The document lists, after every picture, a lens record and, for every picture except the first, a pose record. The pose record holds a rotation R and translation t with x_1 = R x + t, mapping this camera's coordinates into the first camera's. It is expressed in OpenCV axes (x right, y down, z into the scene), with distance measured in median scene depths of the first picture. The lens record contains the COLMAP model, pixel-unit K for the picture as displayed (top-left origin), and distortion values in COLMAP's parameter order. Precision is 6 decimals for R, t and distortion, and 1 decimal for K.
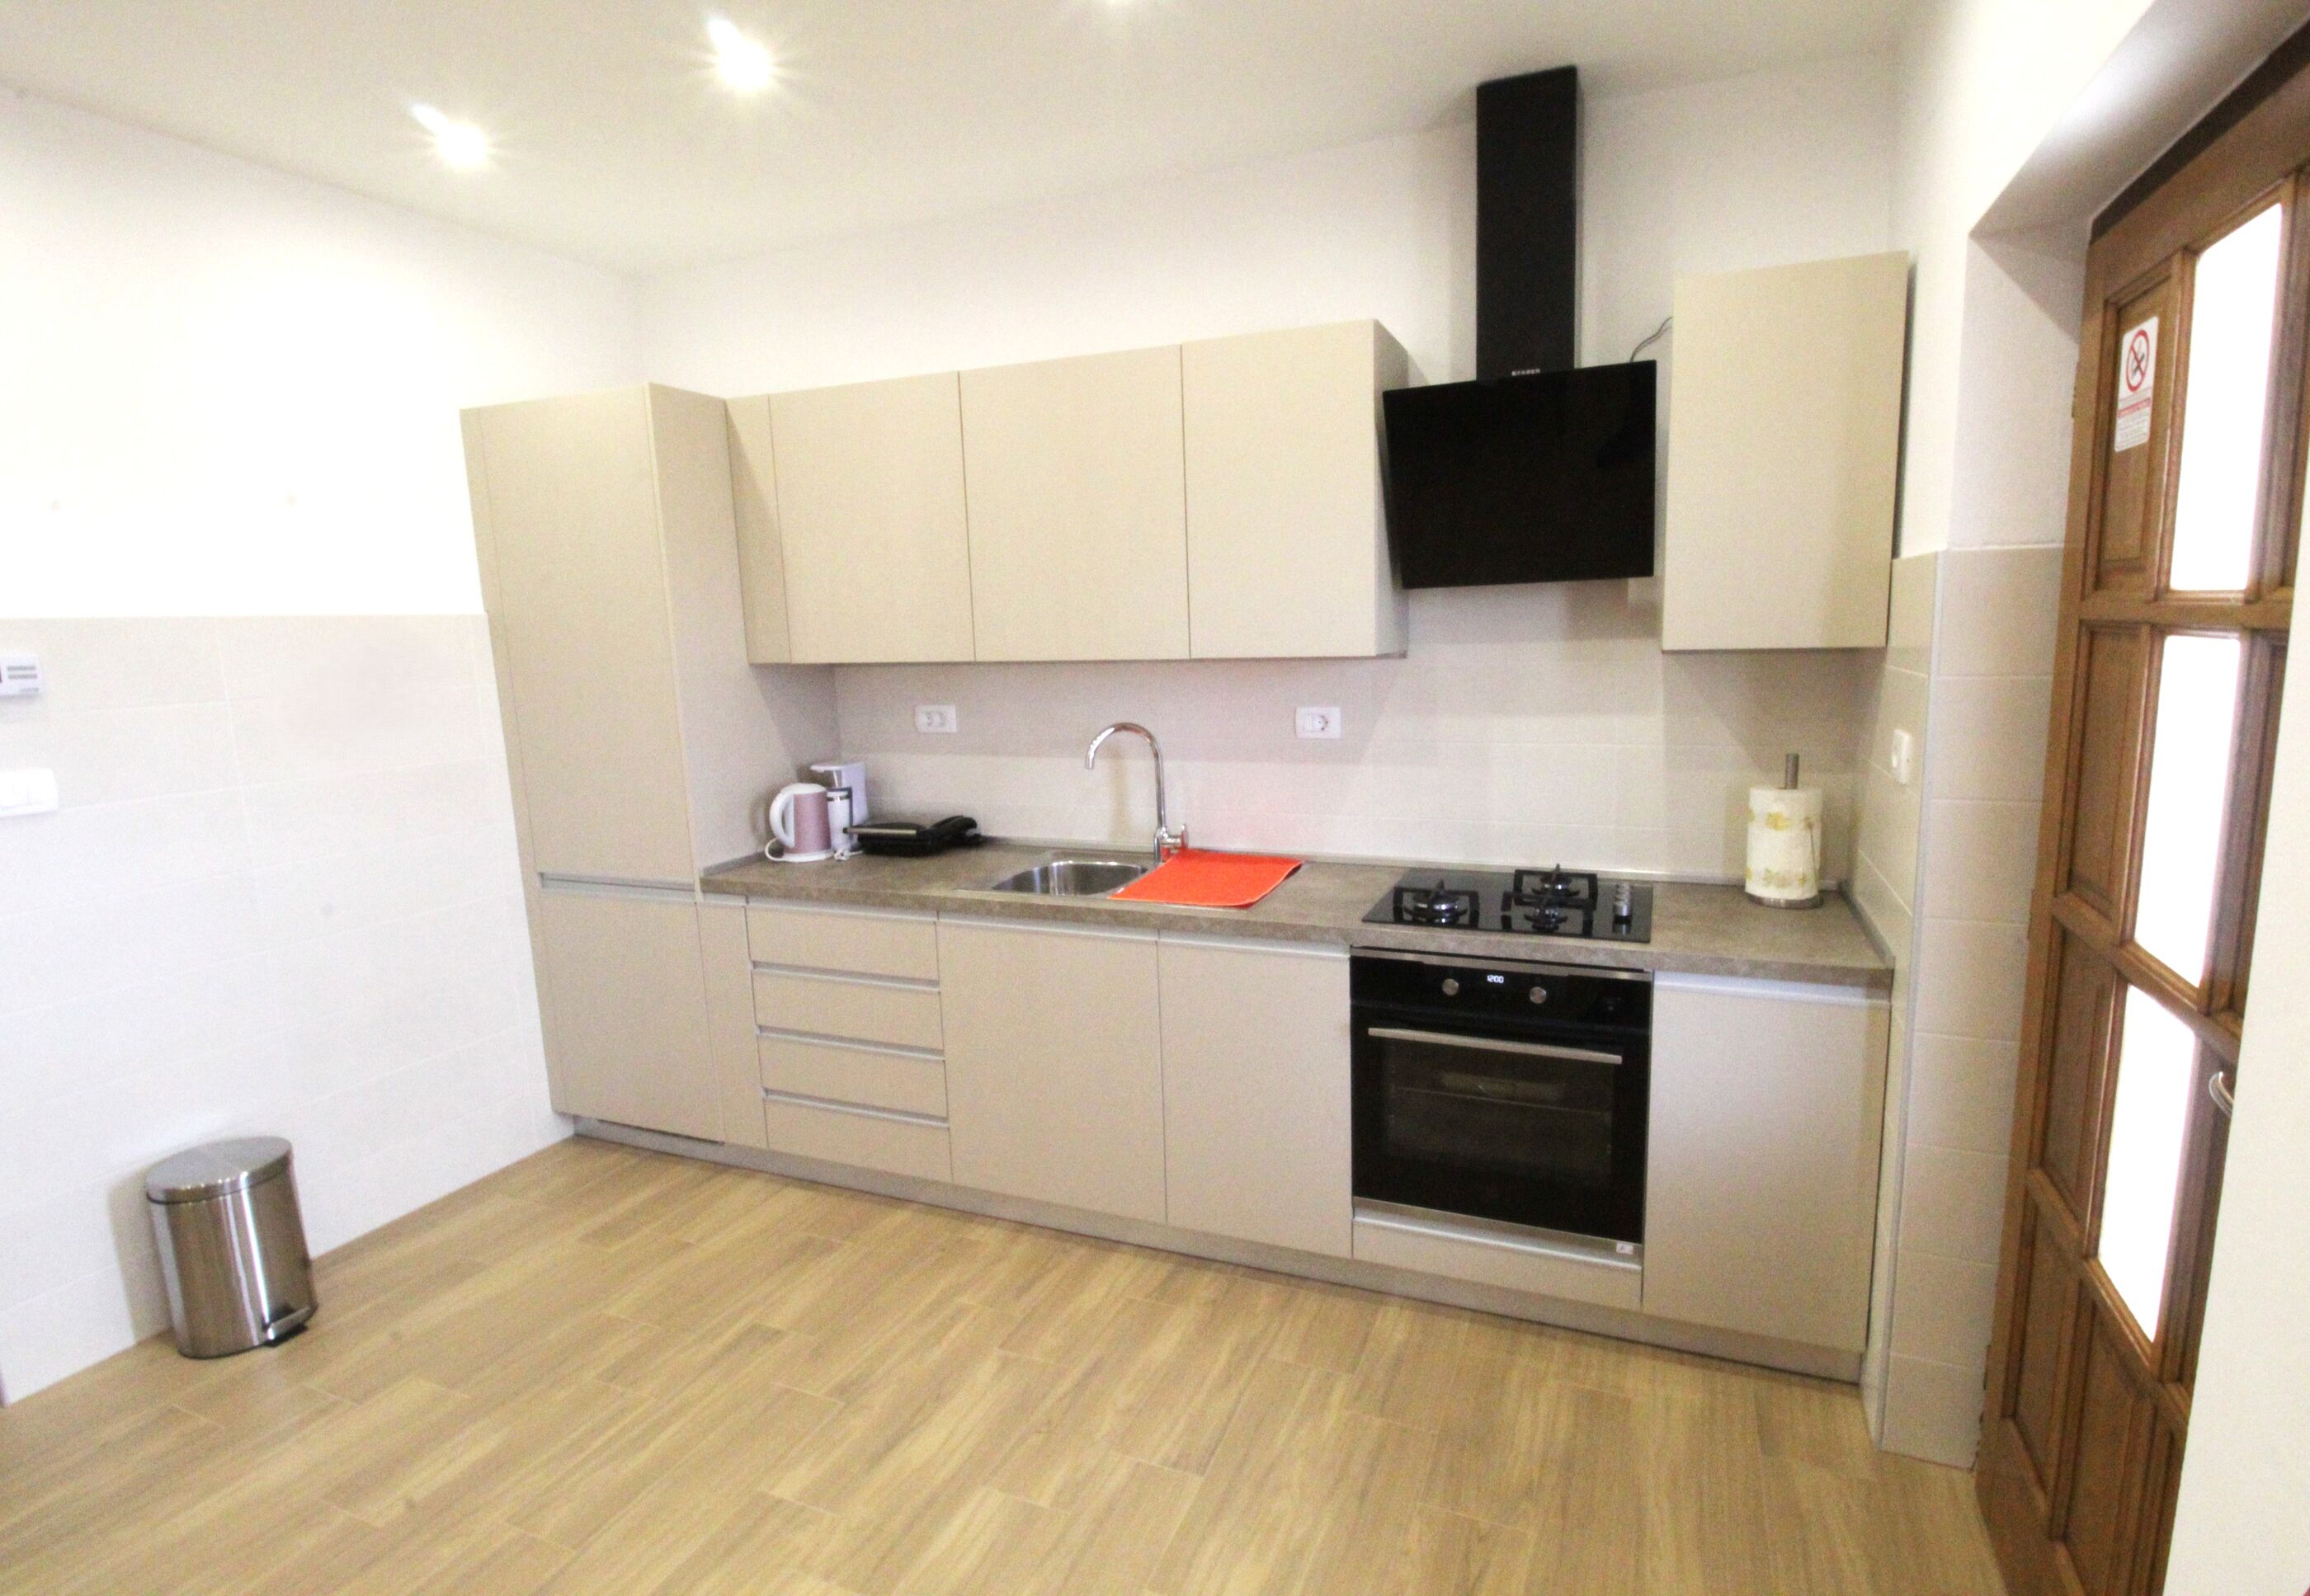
lens RADIAL K [[1123.7, 0, 1215.9], [0, 1123.7, 796.1], [0, 0, 1]] dist [0.004374, -0.012174]
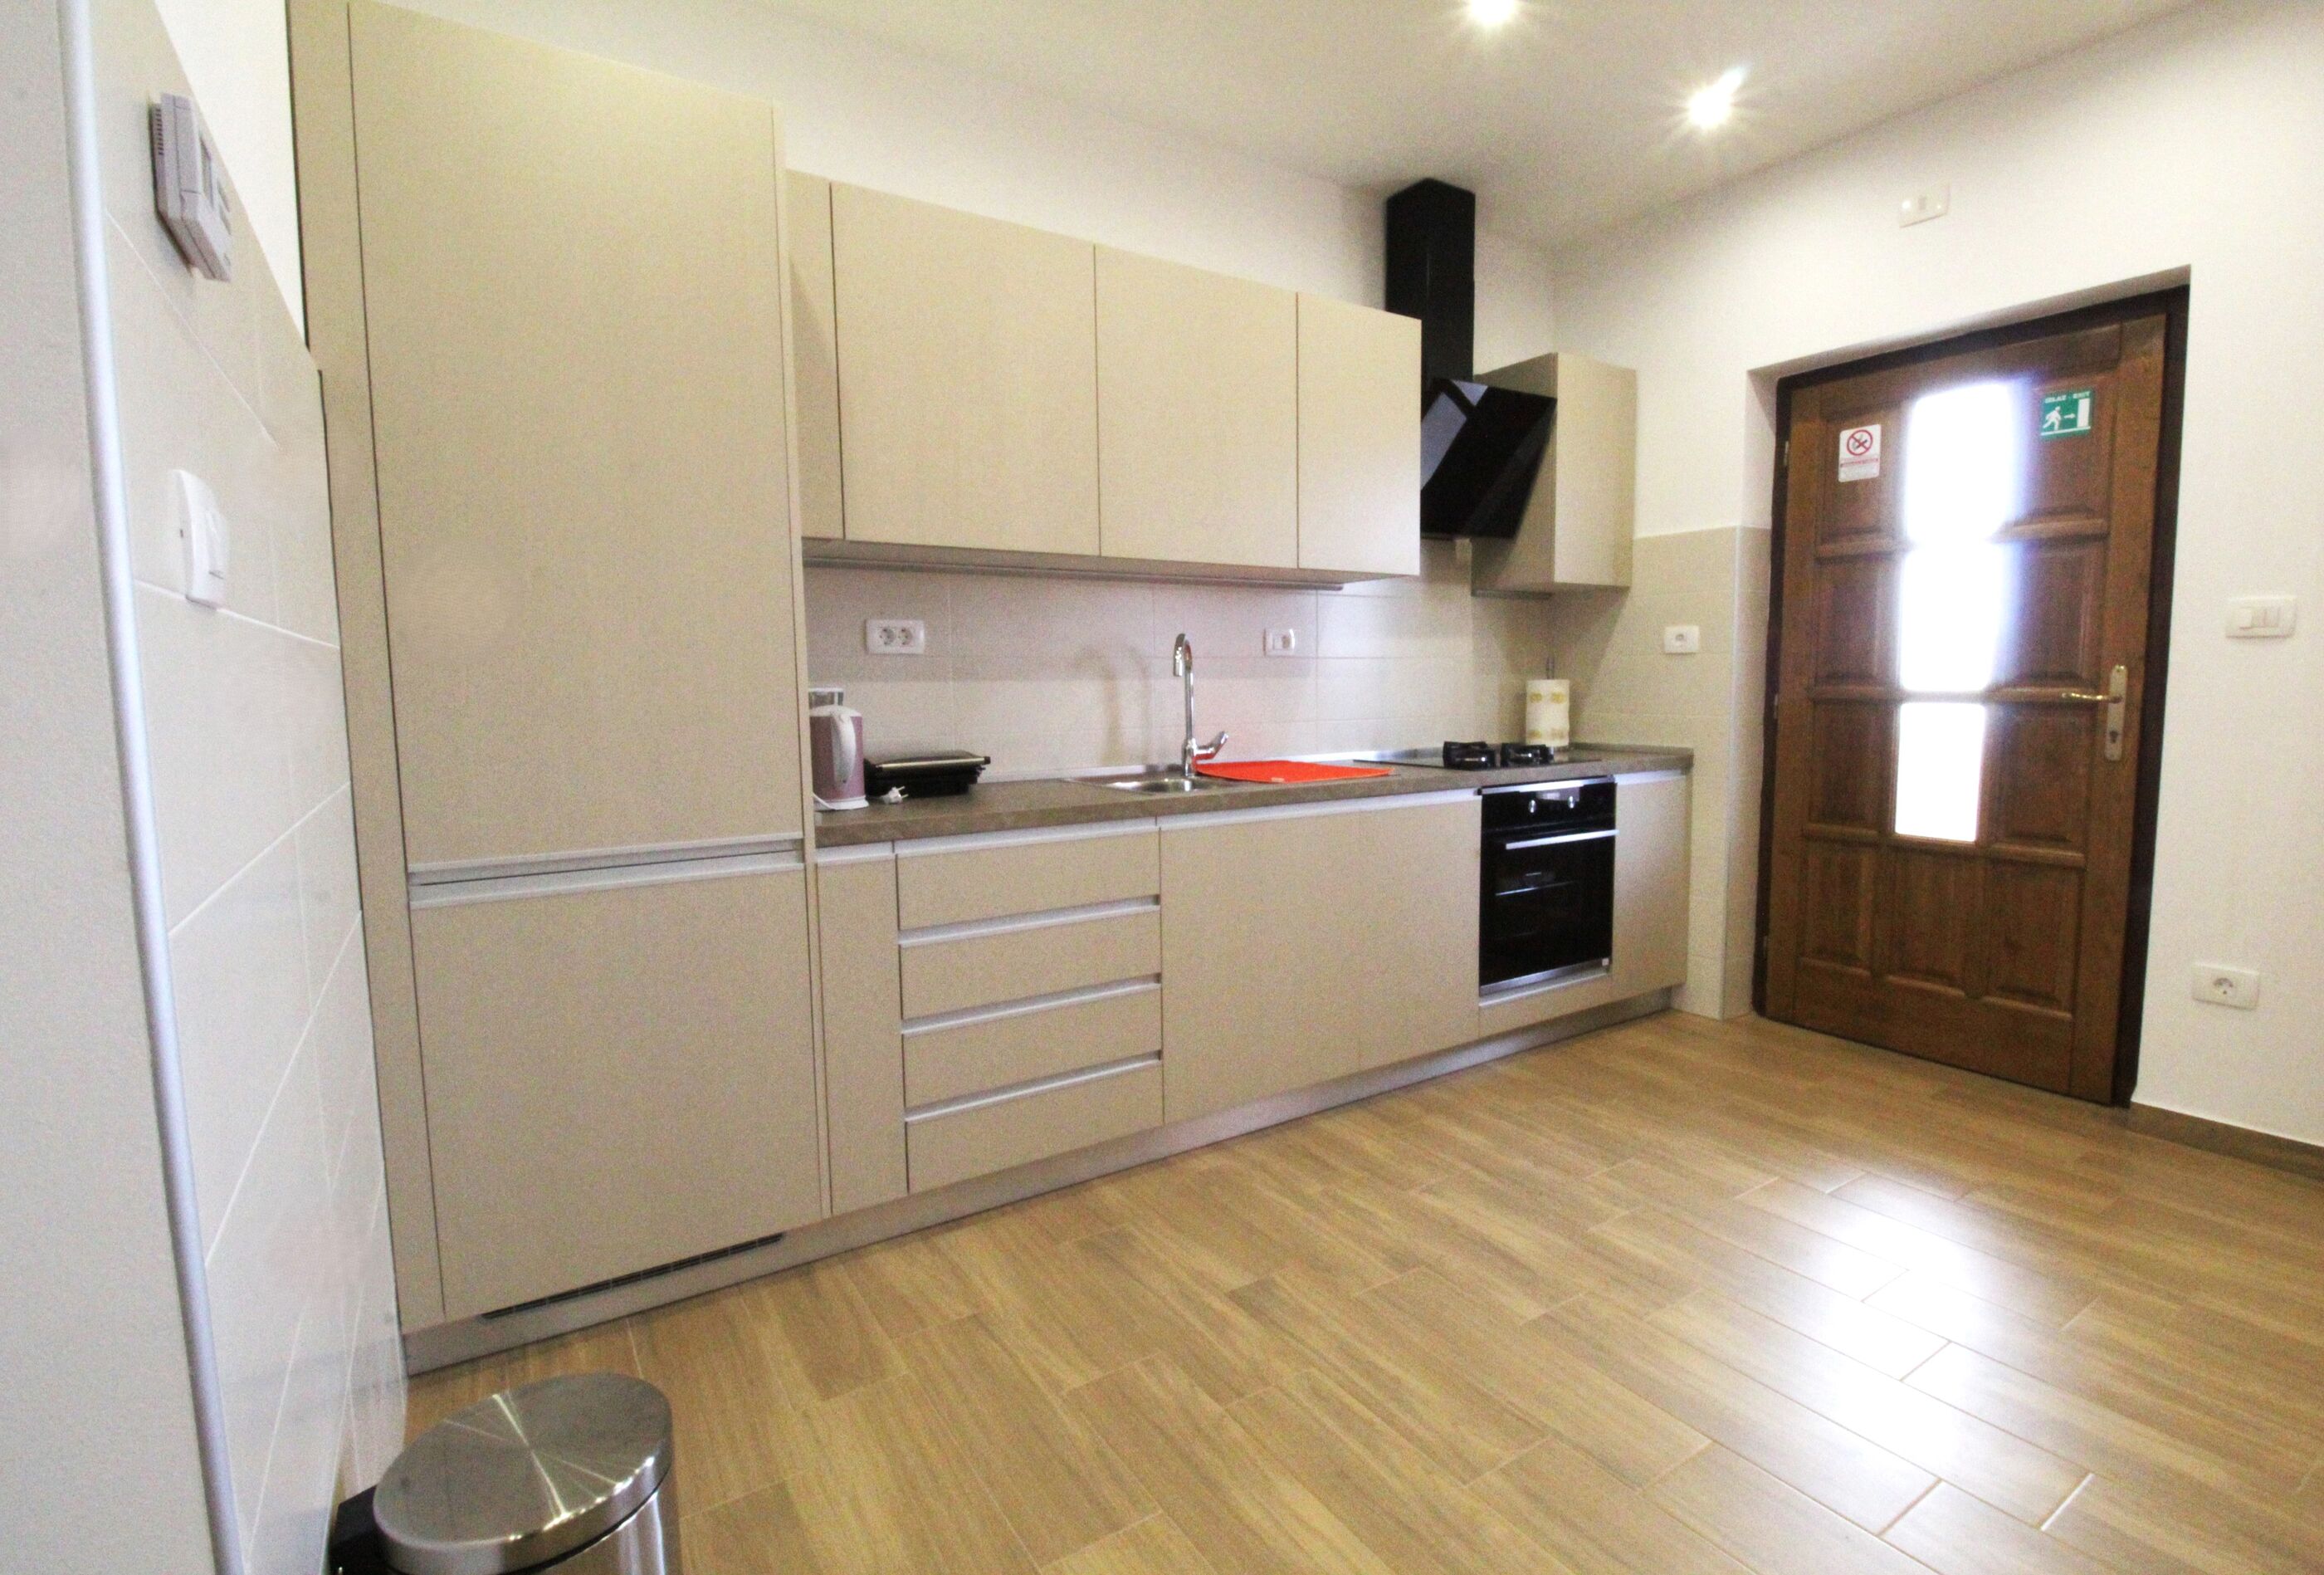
lens RADIAL K [[1104.2, 0, 1210.4], [0, 1104.2, 783.4], [0, 0, 1]] dist [0.000016, -0.014719]
pose [[0.562677, -0.056552, 0.824740, -1.106223], [0.123404, 0.992225, -0.016156, 0.109234], [-0.817414, 0.110867, 0.565281, 0.522579]]
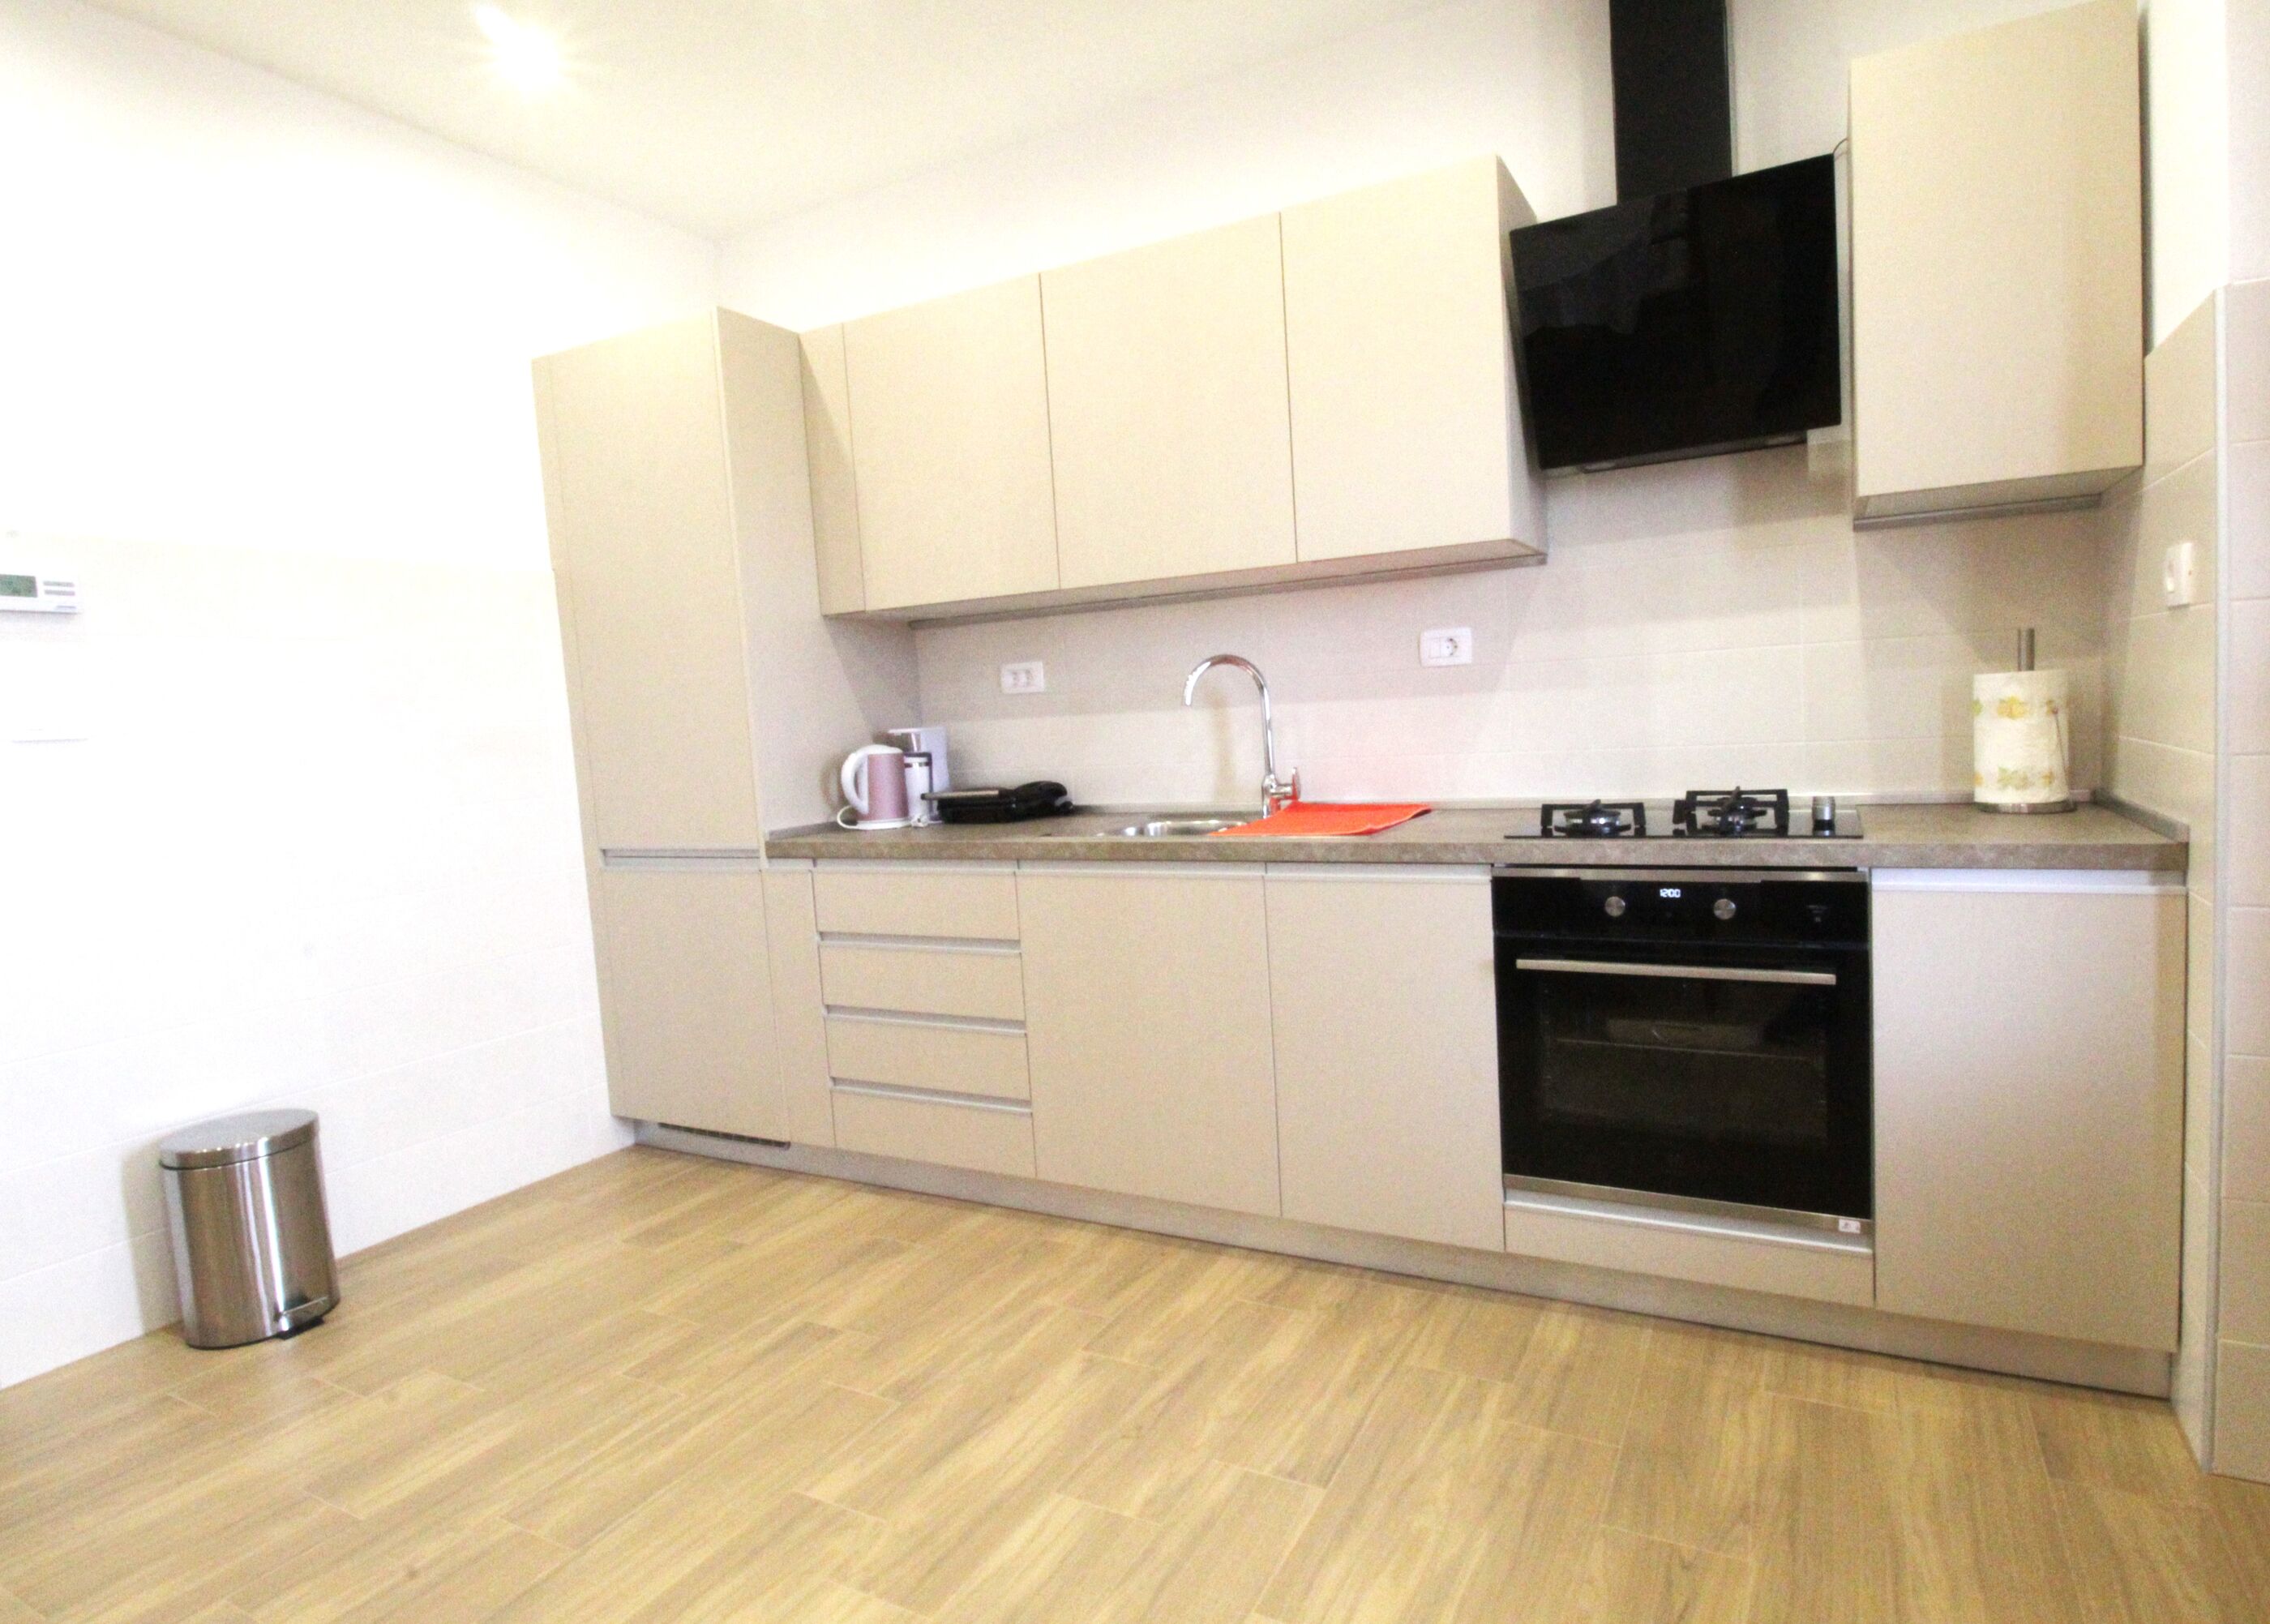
lens RADIAL K [[1180.5, 0, 1241.7], [0, 1180.5, 804.4], [0, 0, 1]] dist [0.002470, -0.011545]
pose [[0.996294, -0.021541, -0.083277, 0.007886], [0.015585, 0.997318, -0.071517, 0.146690], [0.084594, 0.069954, 0.993957, 0.099631]]
